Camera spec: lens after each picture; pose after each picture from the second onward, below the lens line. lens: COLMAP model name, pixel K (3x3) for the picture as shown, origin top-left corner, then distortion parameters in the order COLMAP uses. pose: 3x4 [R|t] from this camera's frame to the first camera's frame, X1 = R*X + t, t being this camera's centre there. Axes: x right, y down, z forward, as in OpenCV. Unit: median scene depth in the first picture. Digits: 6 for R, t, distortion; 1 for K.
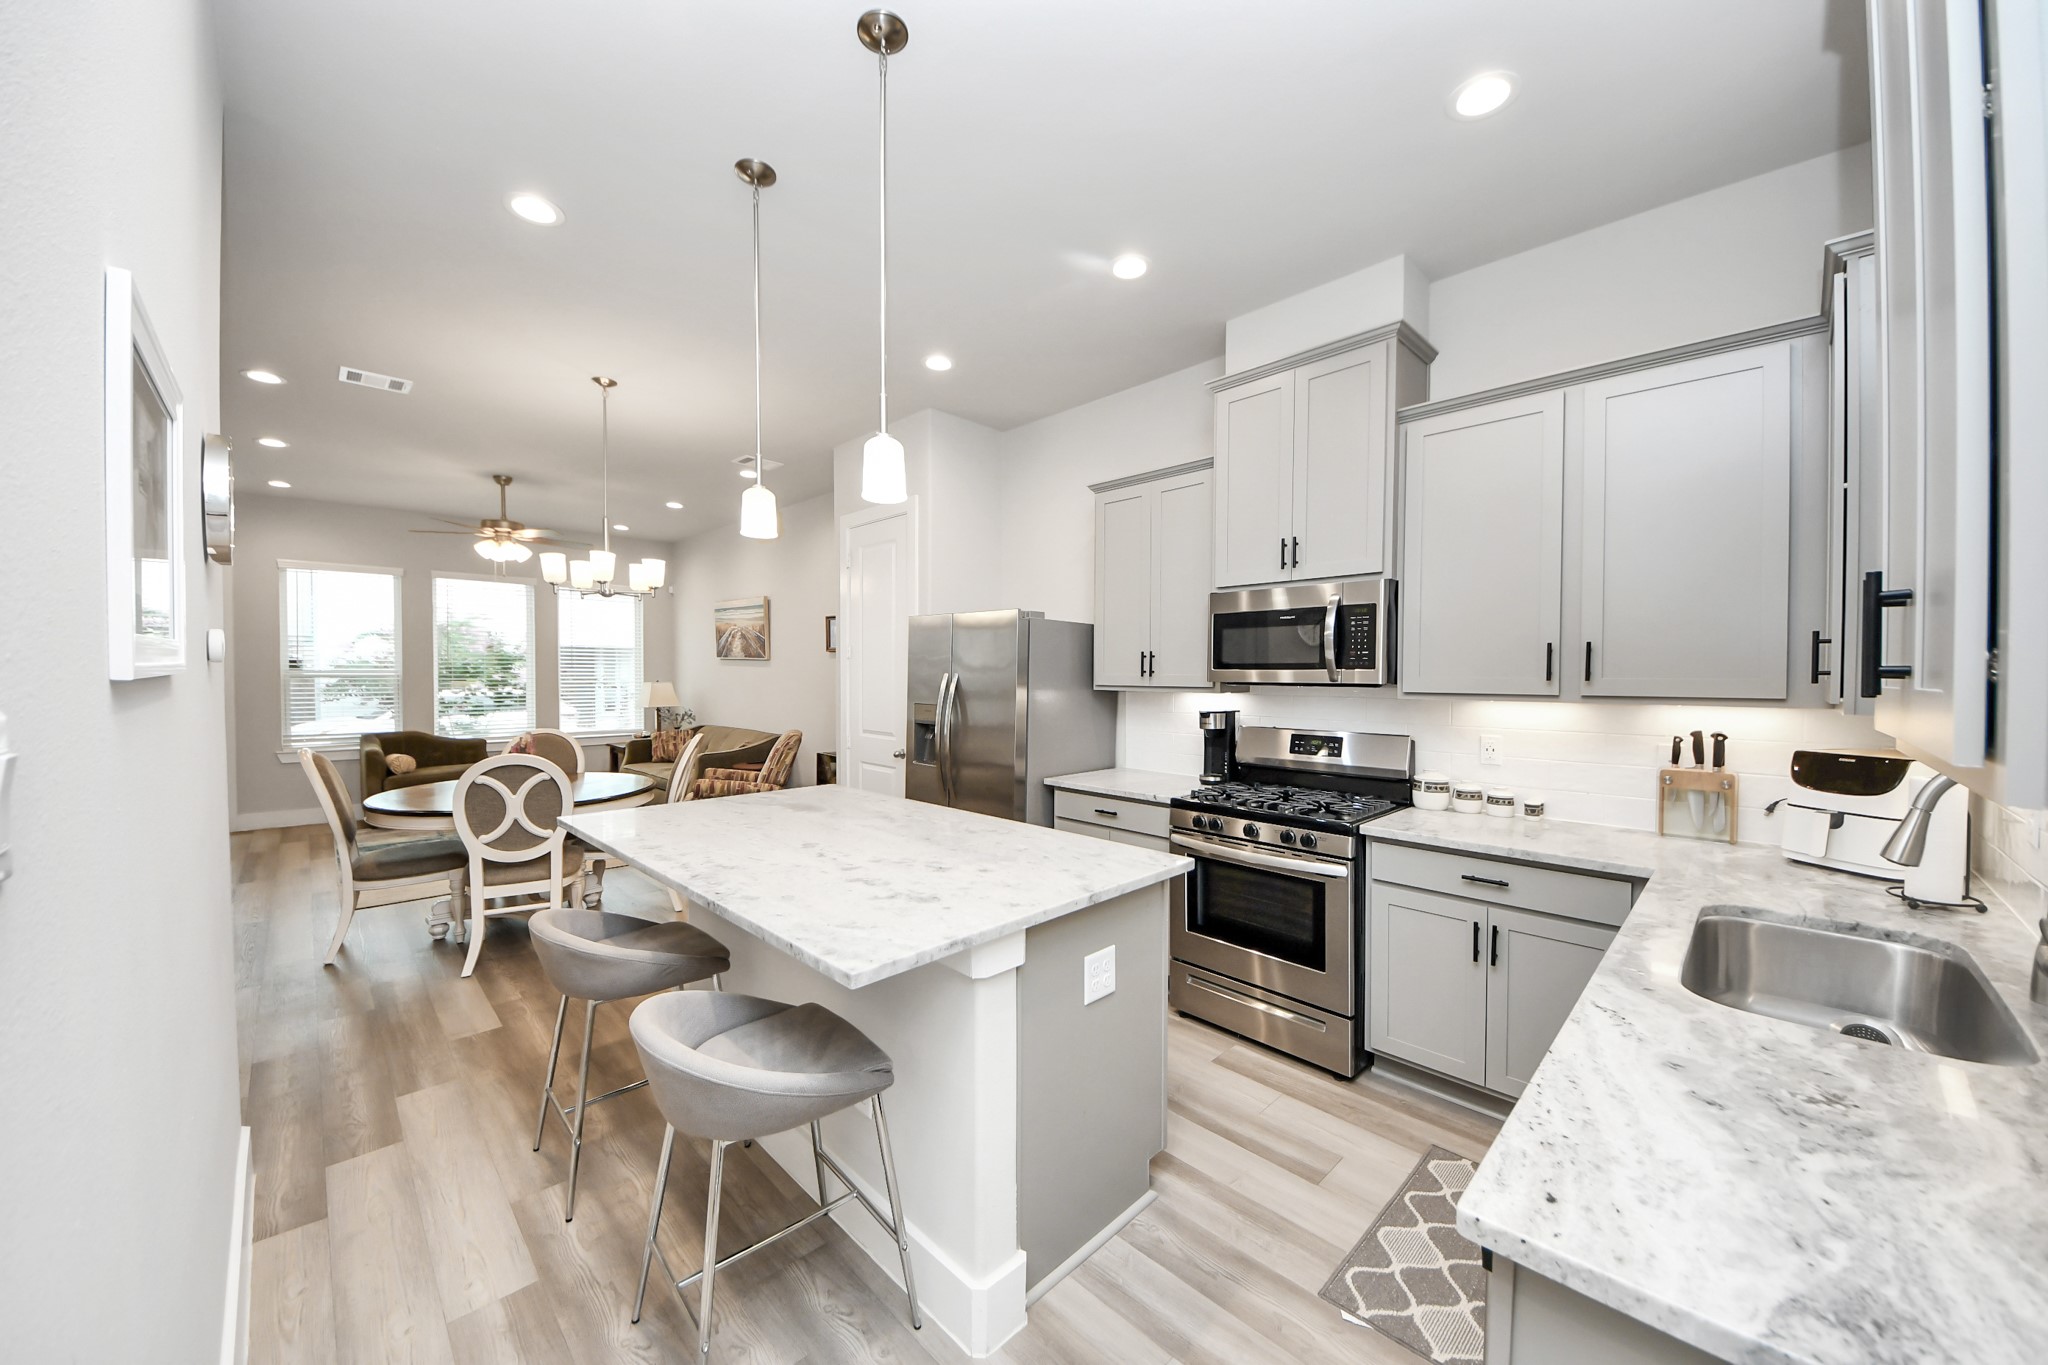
lens RADIAL K [[734.6, 0, 1024.0], [0, 734.6, 682.5], [0, 0, 1]] dist [0.039072, -0.026042]
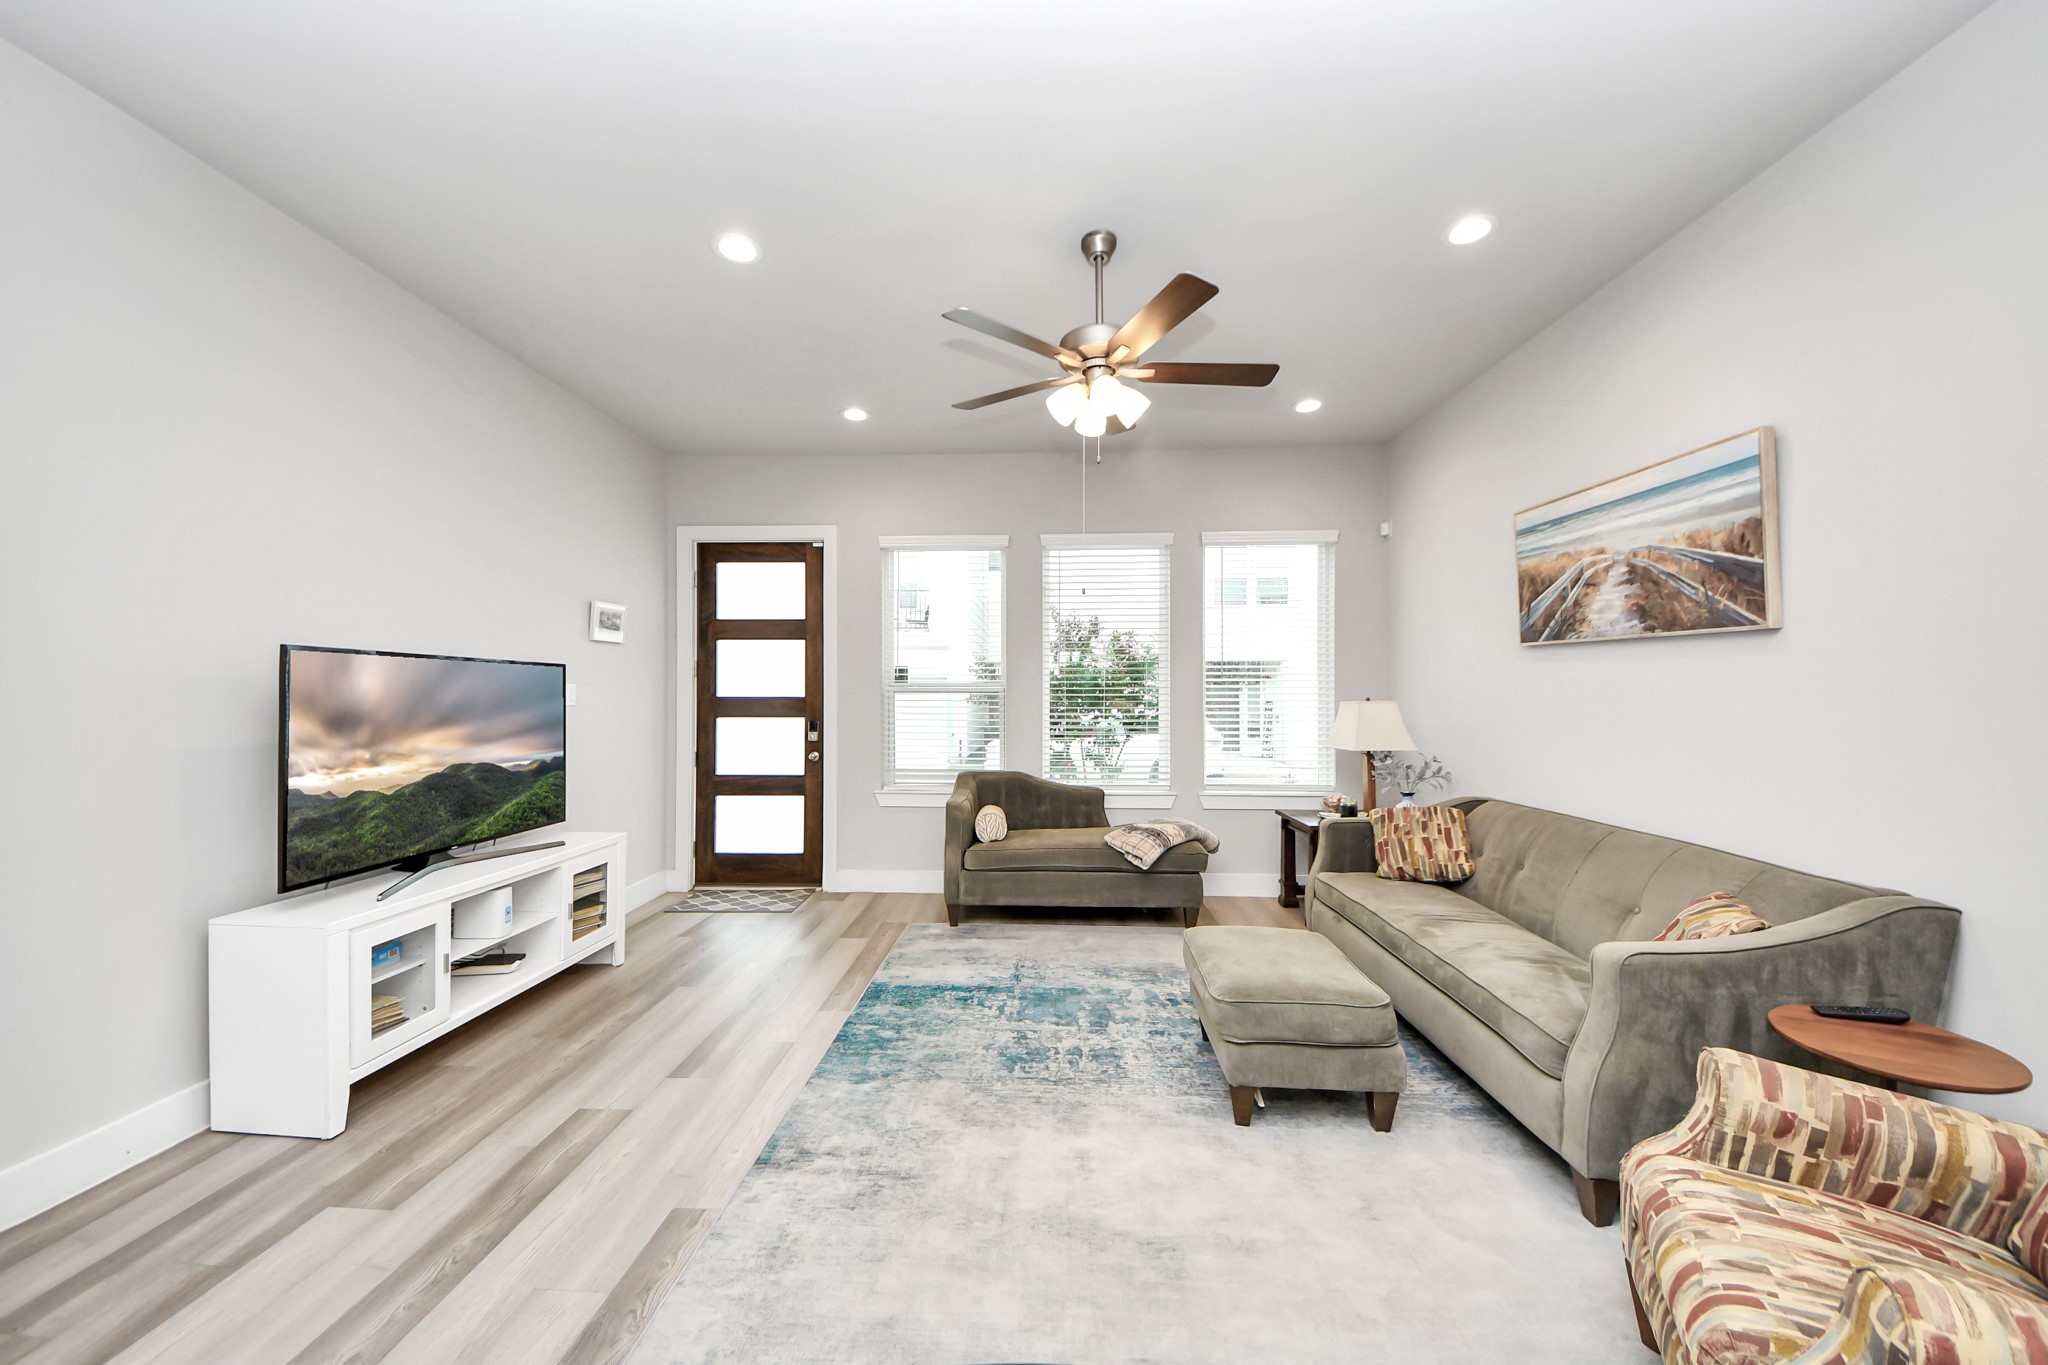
lens RADIAL K [[728.6, 0, 1019.4], [0, 728.6, 682.9], [0, 0, 1]] dist [0.057727, -0.035948]
pose [[0.688657, -0.015013, -0.724932, -0.885404], [-0.004459, 0.999679, -0.024938, 0.004642], [0.725074, 0.020407, 0.688369, 1.439487]]
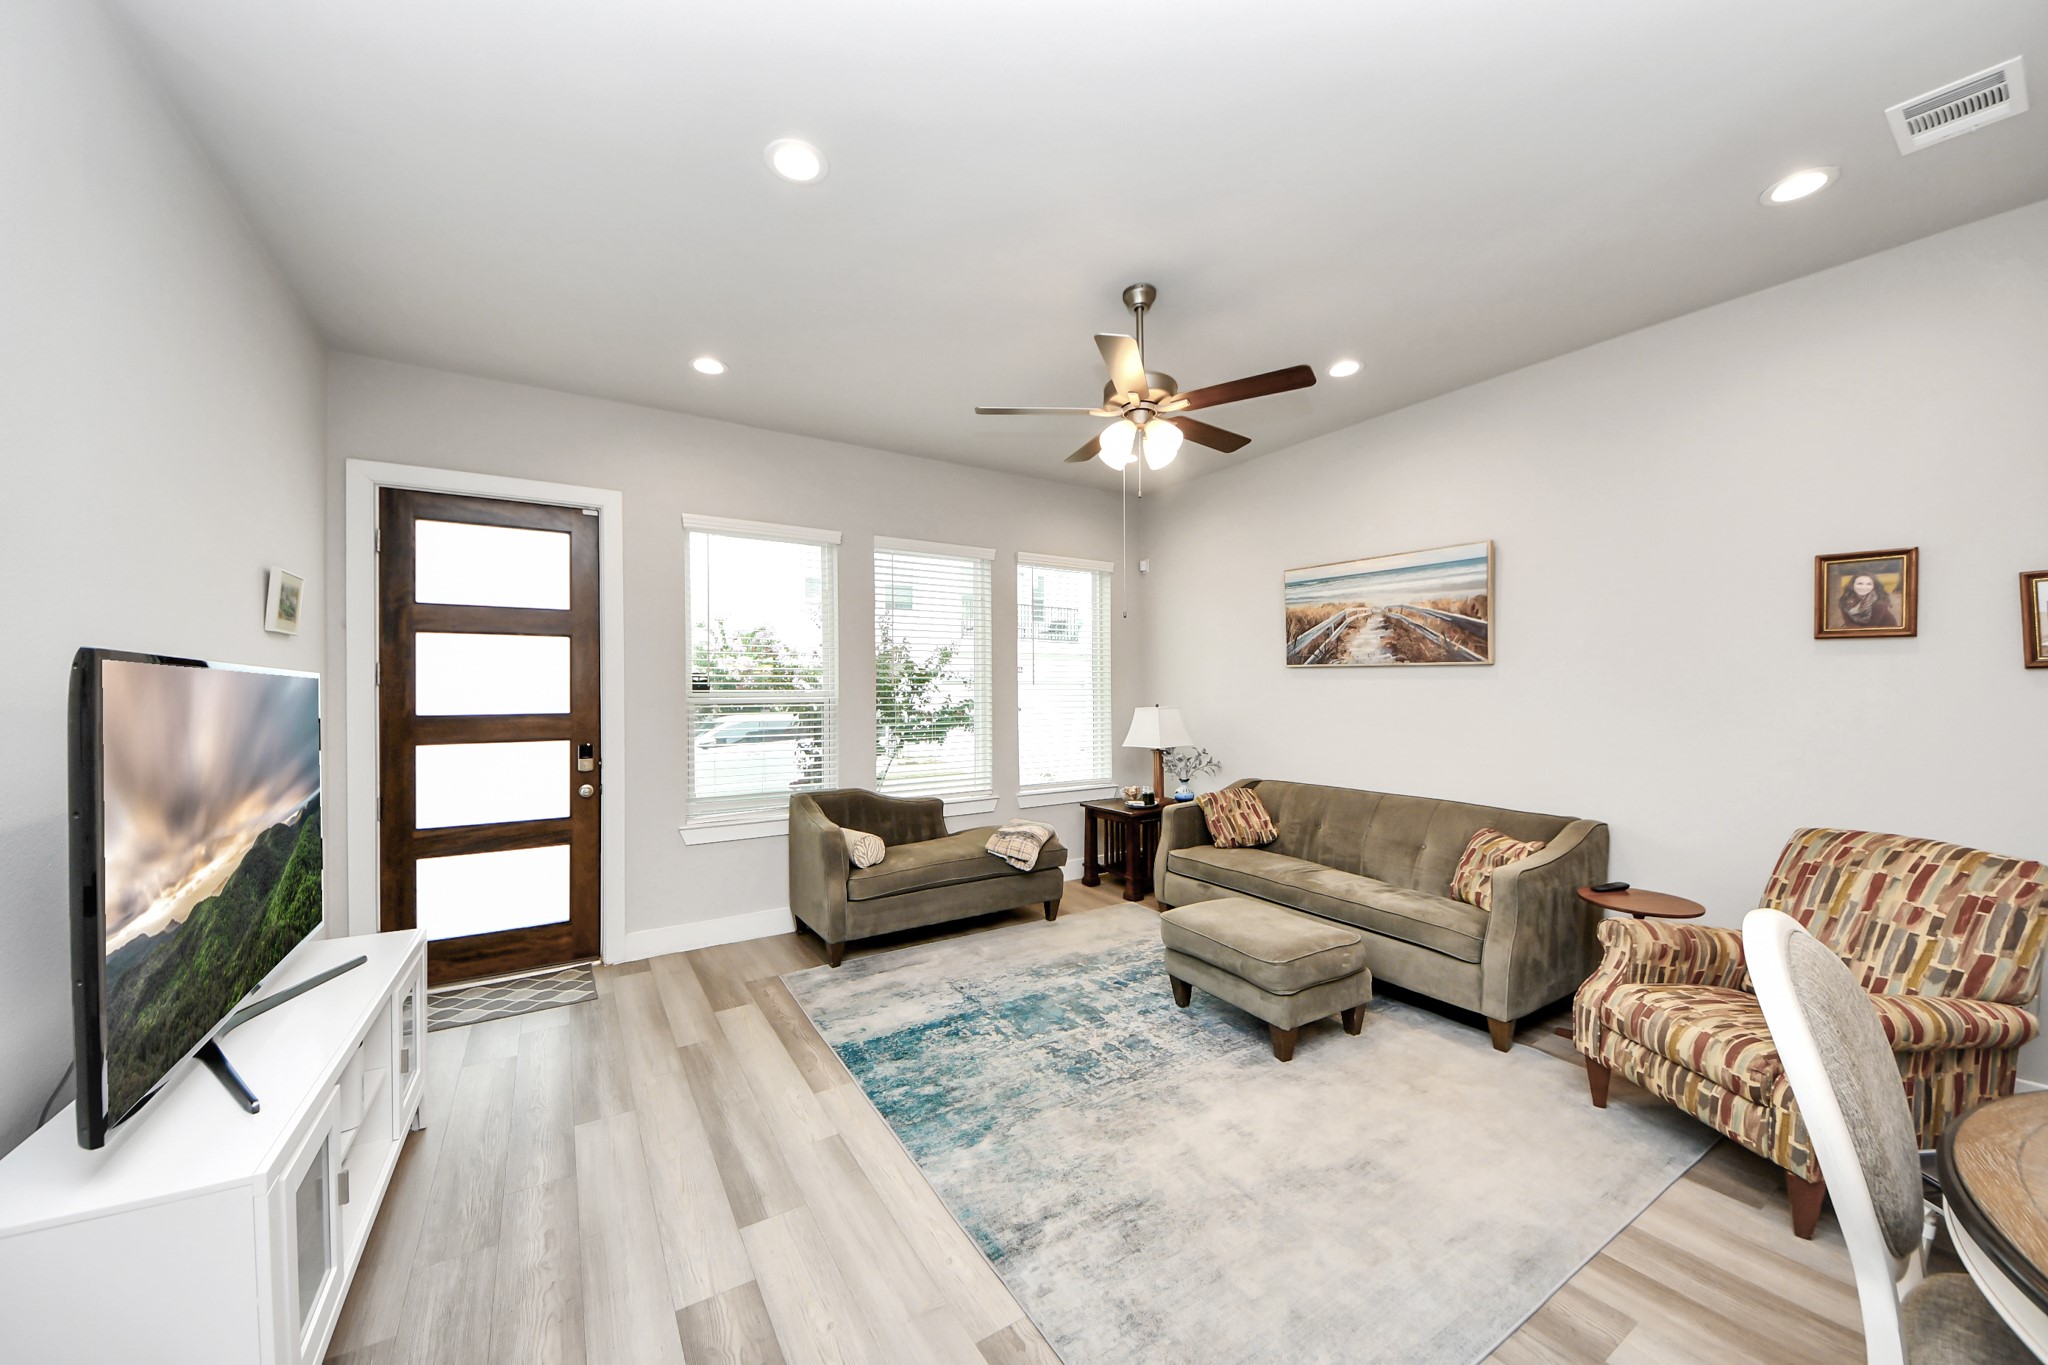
lens RADIAL K [[728.6, 0, 1019.4], [0, 728.6, 682.9], [0, 0, 1]] dist [0.057727, -0.035948]
pose [[0.978753, -0.012250, -0.204677, -1.468566], [0.008066, 0.999741, -0.021263, -0.023940], [0.204885, 0.019161, 0.978599, 1.118373]]
